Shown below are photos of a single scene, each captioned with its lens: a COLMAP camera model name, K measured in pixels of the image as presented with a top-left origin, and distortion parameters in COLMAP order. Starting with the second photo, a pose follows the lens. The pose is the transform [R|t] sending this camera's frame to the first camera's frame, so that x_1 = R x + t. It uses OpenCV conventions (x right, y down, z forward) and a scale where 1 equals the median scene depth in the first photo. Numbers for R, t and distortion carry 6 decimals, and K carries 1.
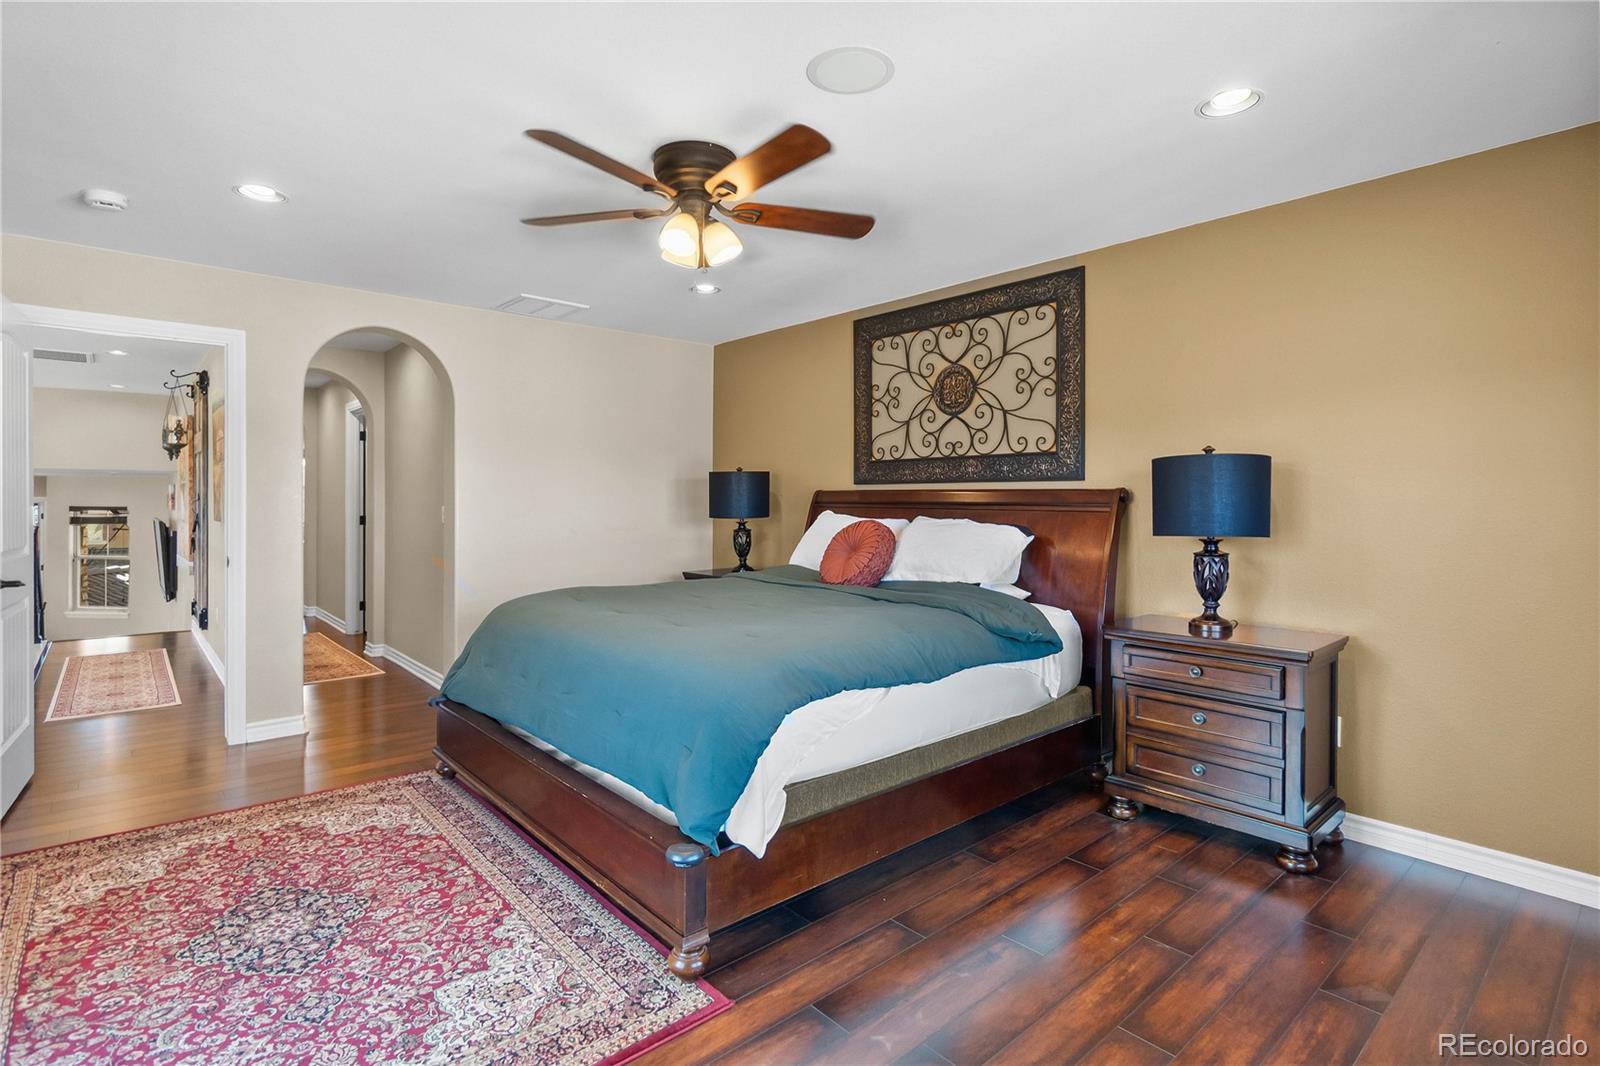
lens RADIAL K [[779.6, 0, 796.3], [0, 779.6, 505.8], [0, 0, 1]] dist [0.000484, -0.000505]
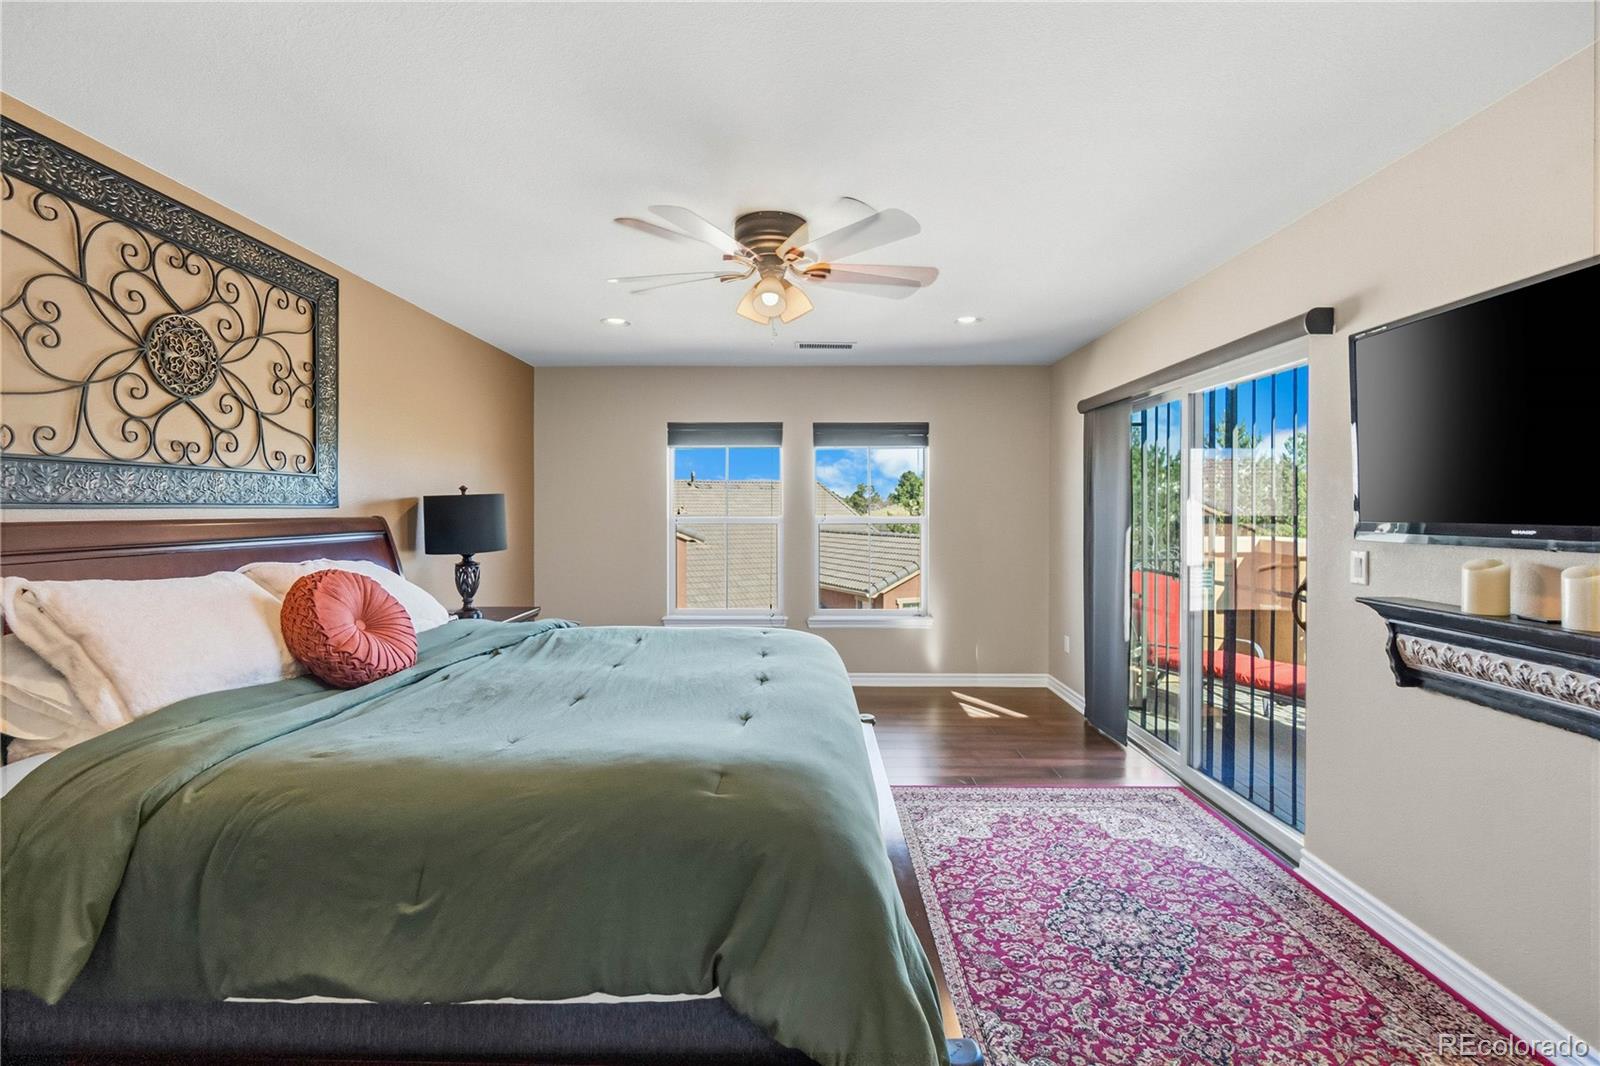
lens RADIAL K [[688.4, 0, 793.2], [0, 688.4, 520.0], [0, 0, 1]] dist [-0.003335, -0.000342]
pose [[-0.736356, -0.013472, 0.676460, -0.599877], [0.002489, 0.999741, 0.022619, -0.035959], [-0.676589, 0.018339, -0.736132, 1.246020]]
